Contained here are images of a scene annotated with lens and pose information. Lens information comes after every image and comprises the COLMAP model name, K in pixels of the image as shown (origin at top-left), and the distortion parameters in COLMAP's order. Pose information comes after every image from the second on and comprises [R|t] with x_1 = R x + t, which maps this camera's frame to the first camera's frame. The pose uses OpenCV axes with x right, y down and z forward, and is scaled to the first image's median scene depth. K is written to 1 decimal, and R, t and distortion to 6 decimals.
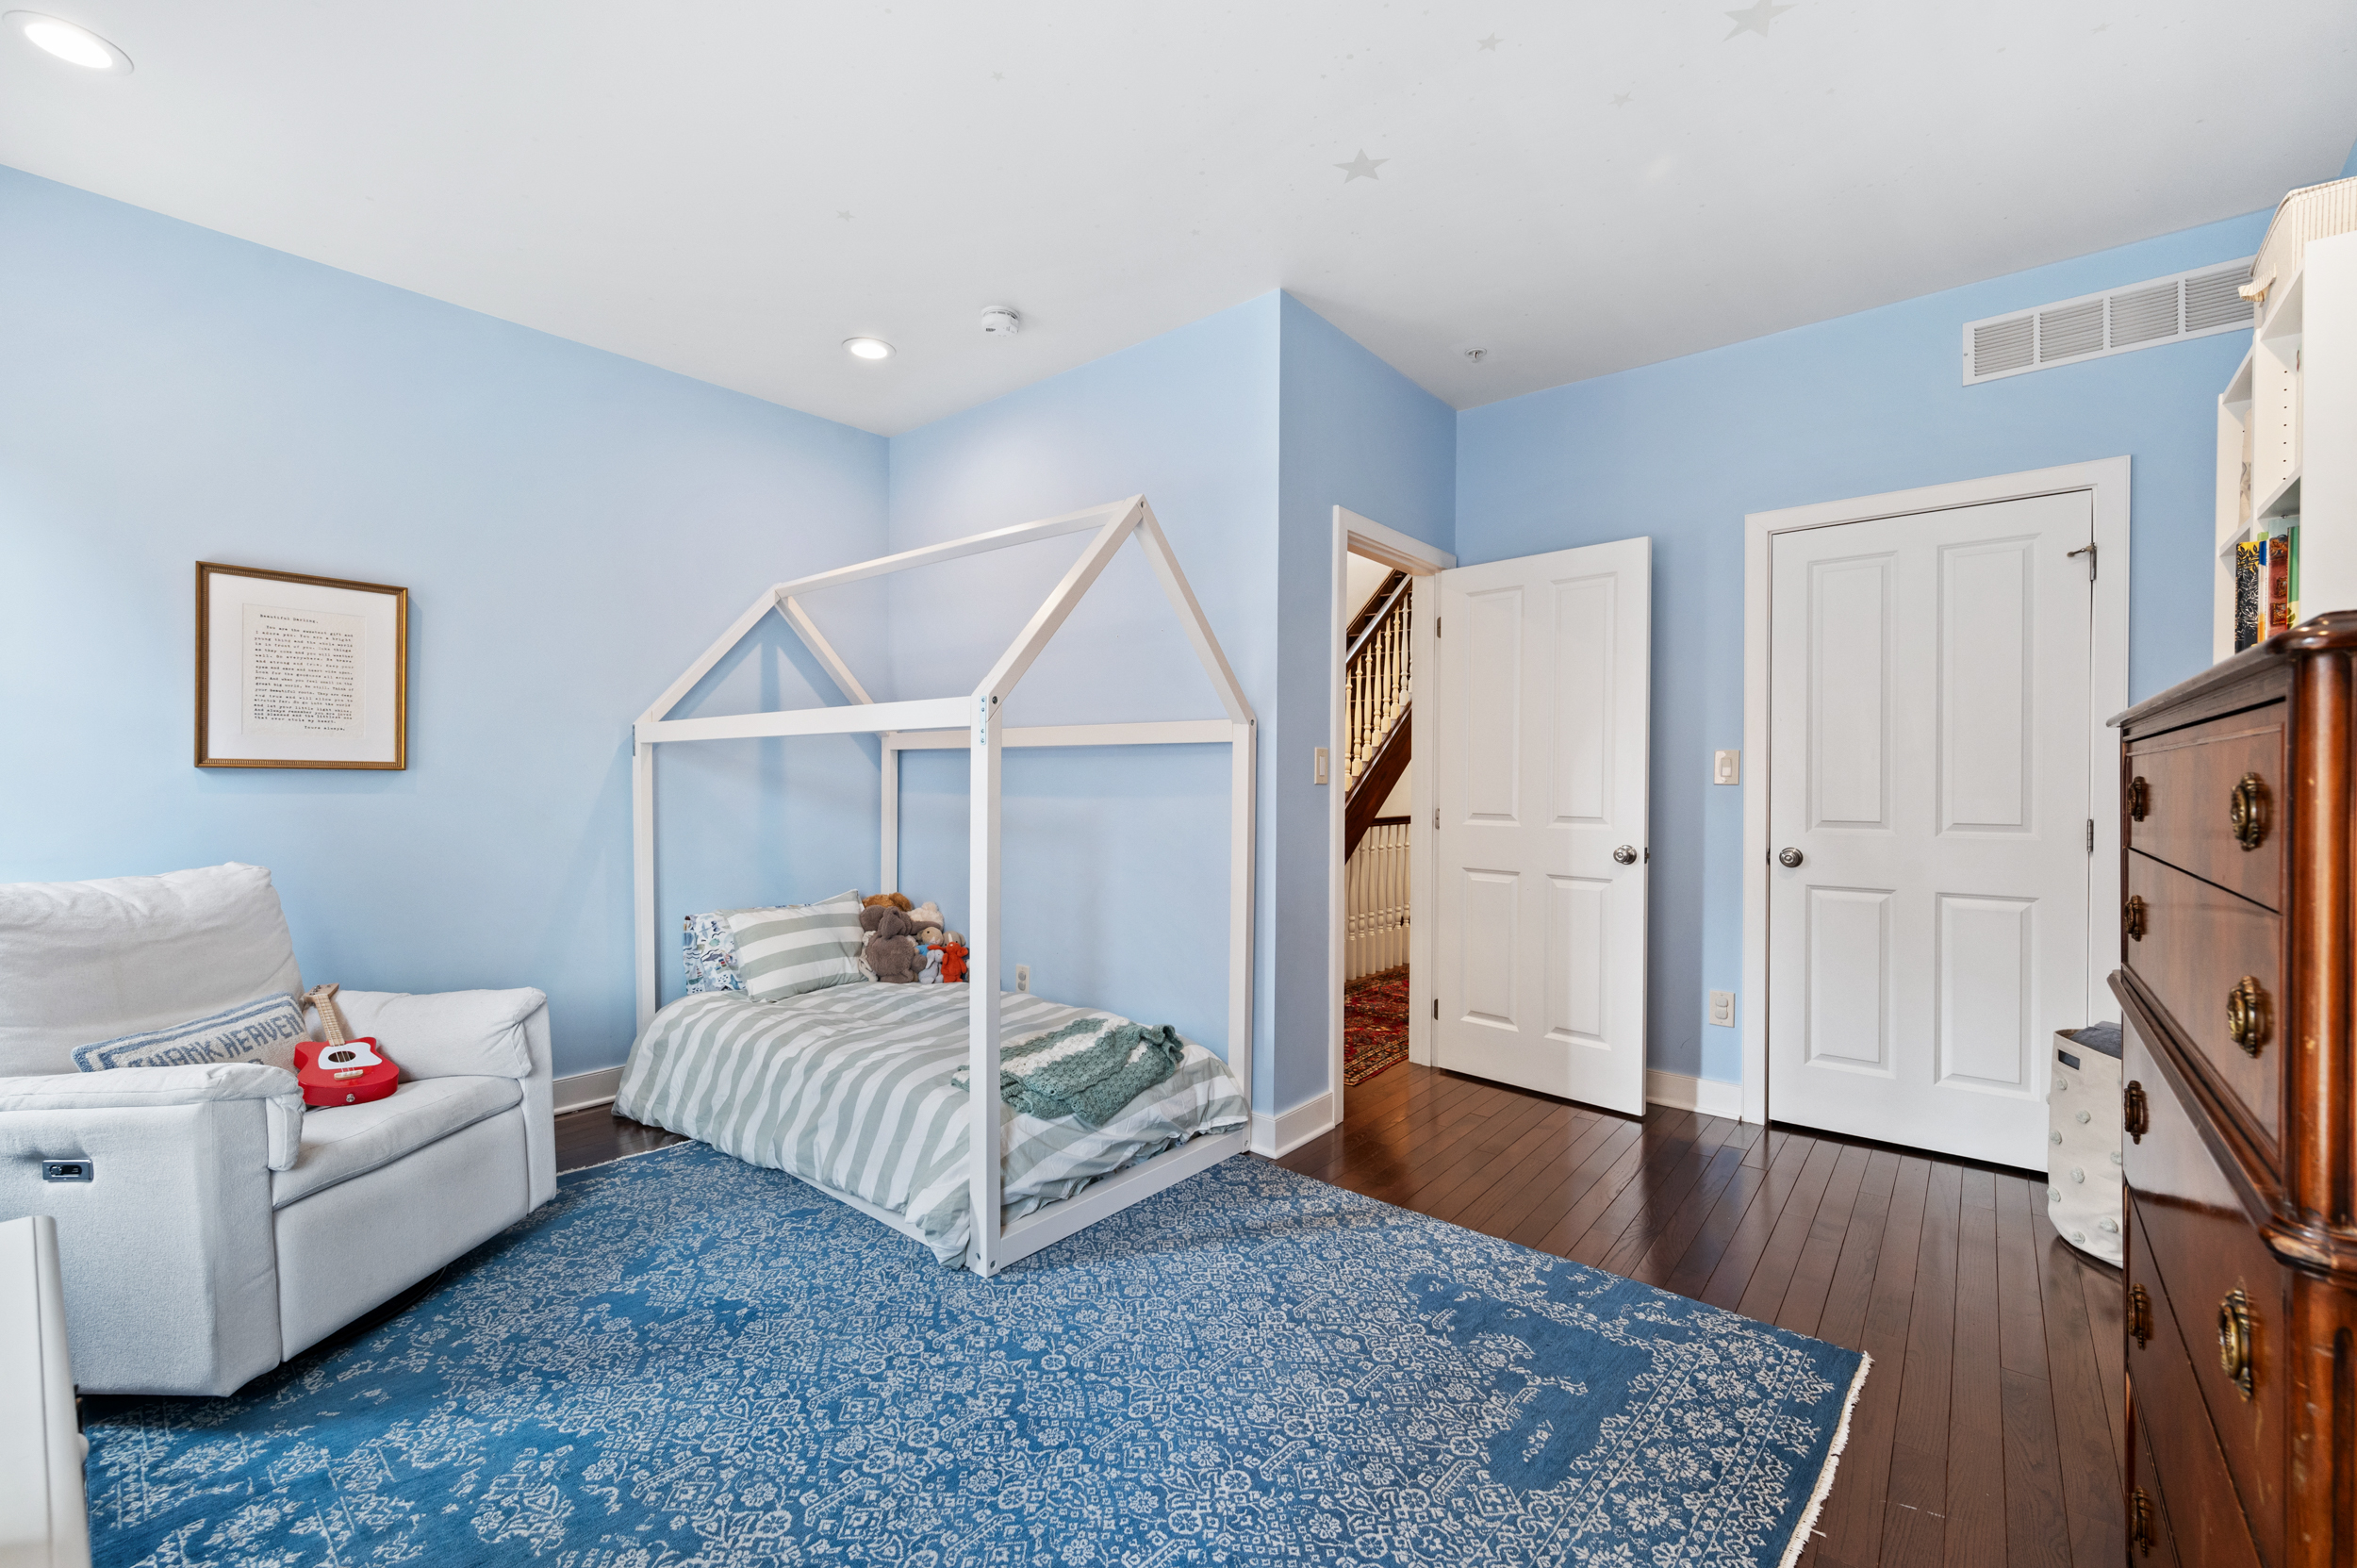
lens RADIAL K [[982.8, 0, 1158.1], [0, 982.8, 782.5], [0, 0, 1]] dist [-0.001574, 0.000216]
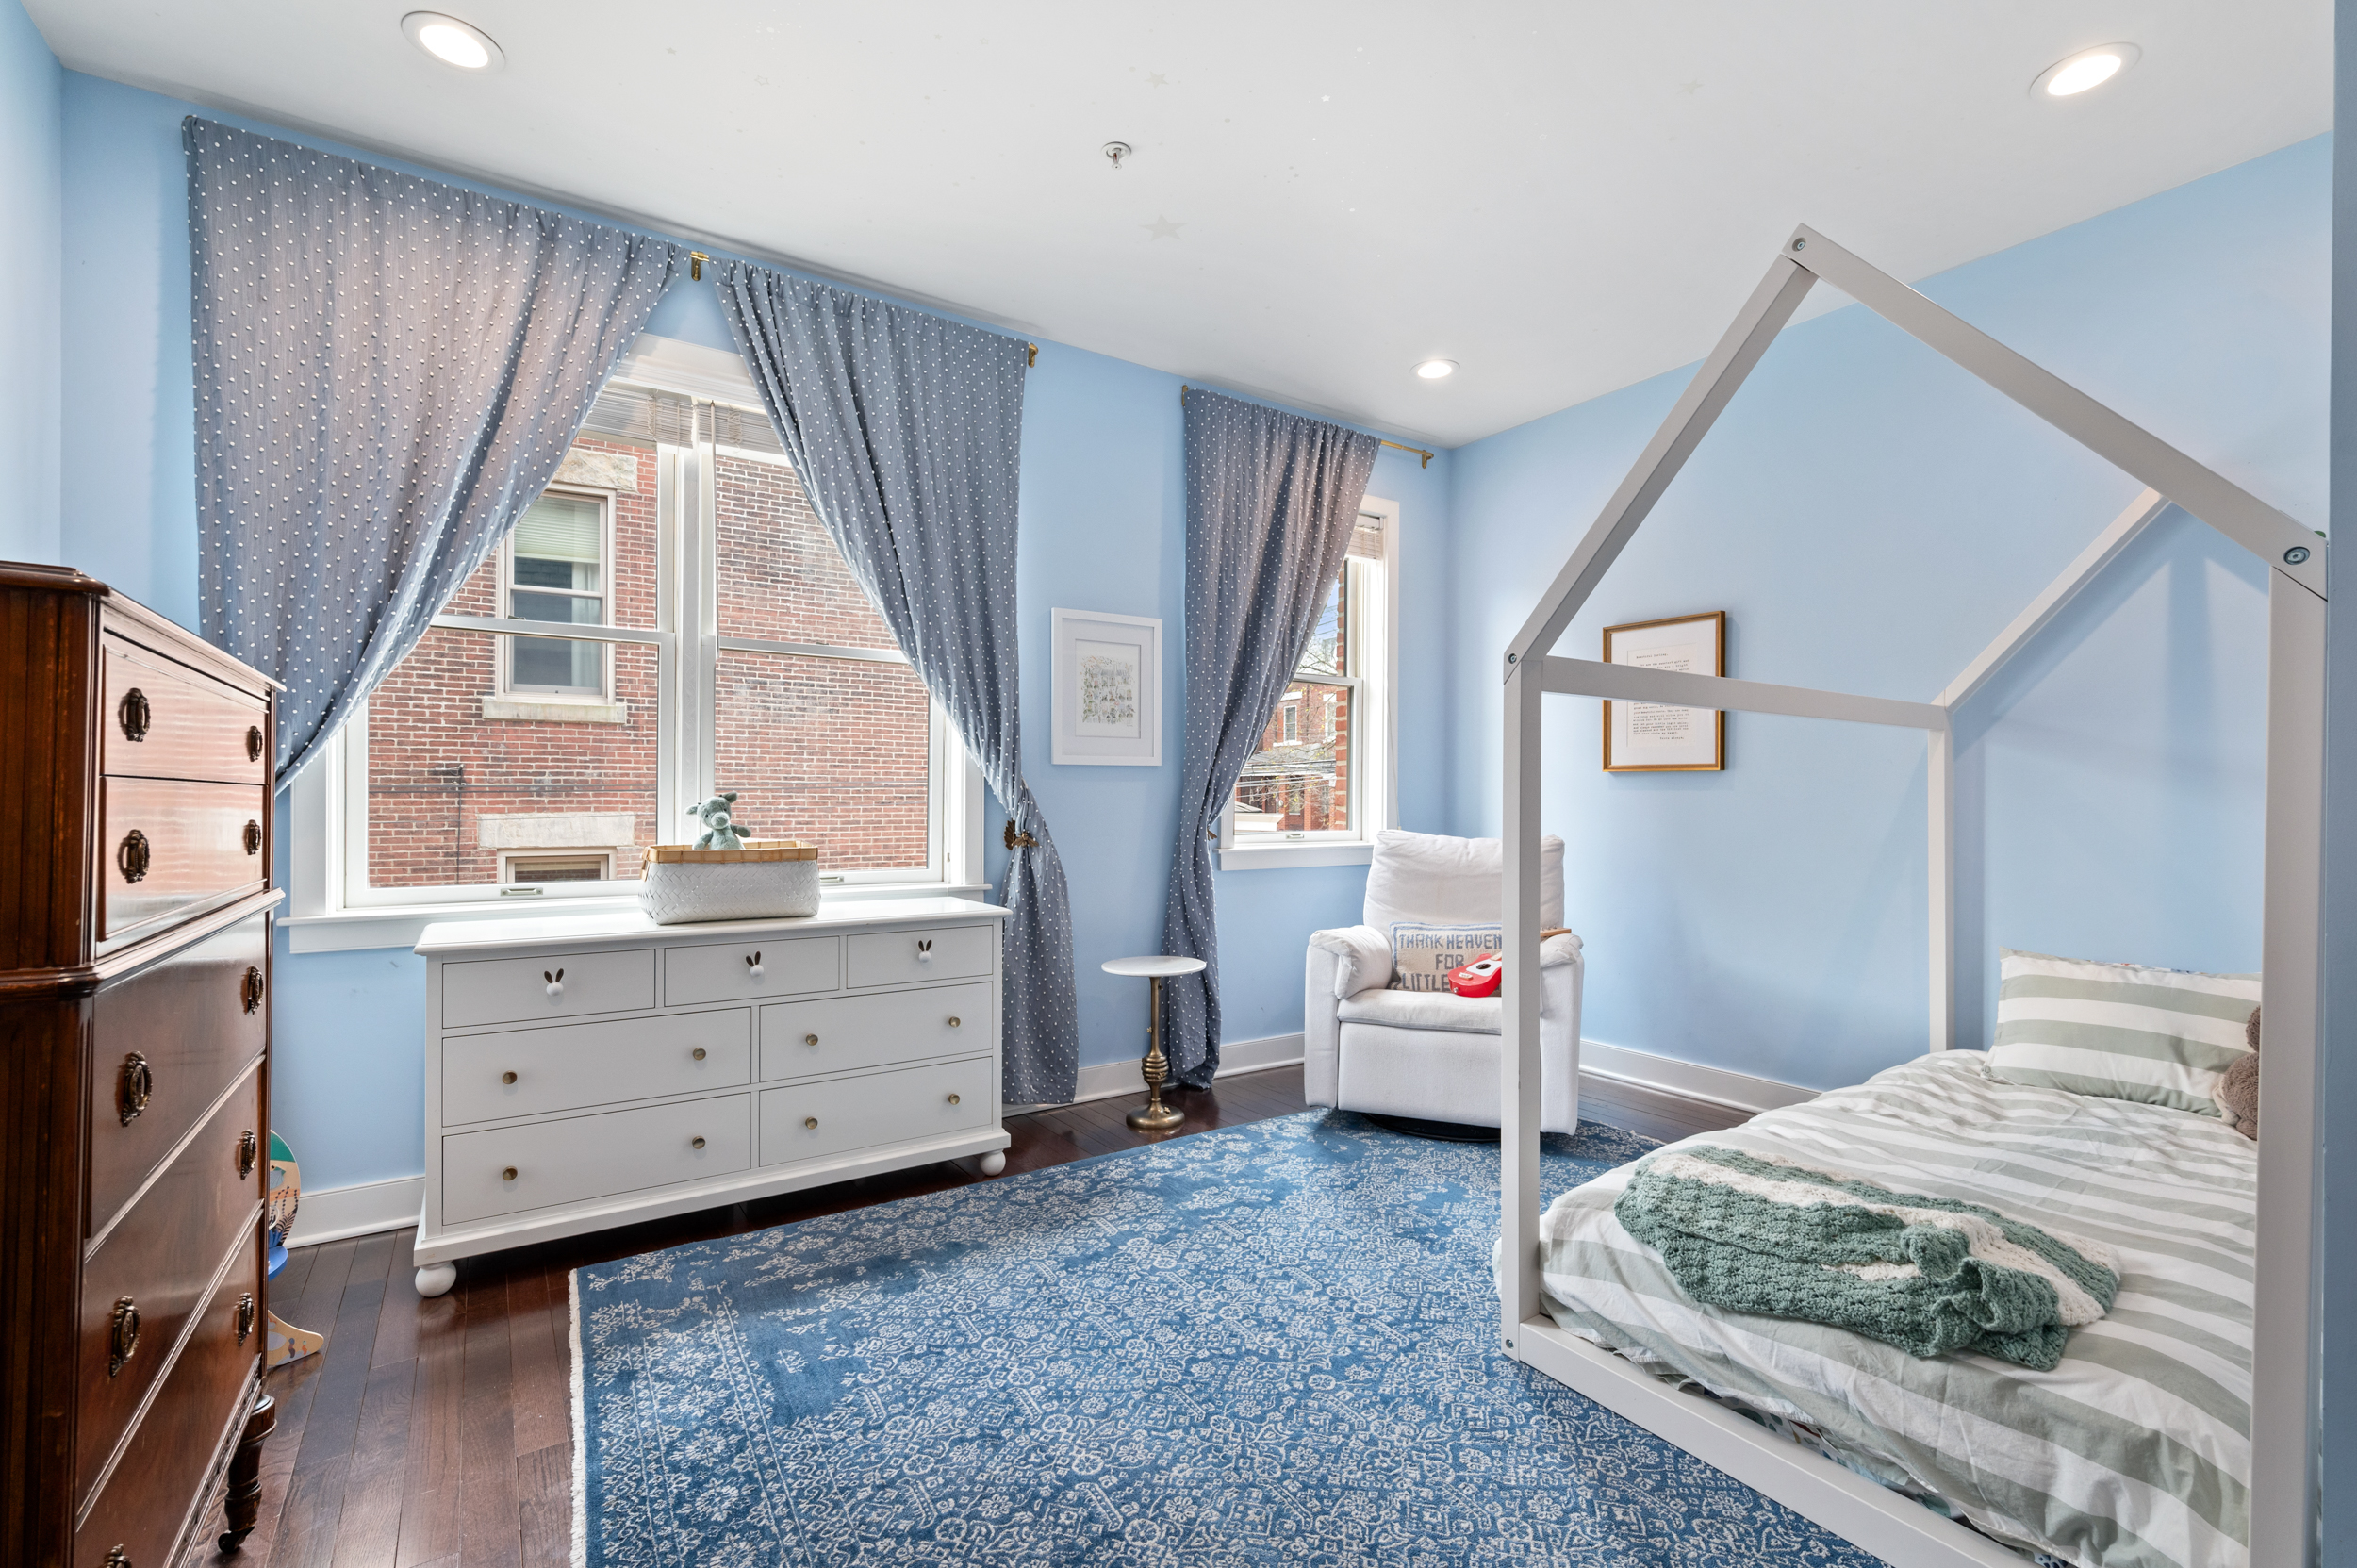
lens RADIAL K [[982.8, 0, 1155.6], [0, 982.8, 797.0], [0, 0, 1]] dist [-0.001574, 0.000216]
pose [[-0.266021, -0.004114, -0.963958, 0.767164], [-0.009722, 0.999951, -0.001585, 0.040164], [0.963918, 0.008951, -0.266048, 1.010039]]
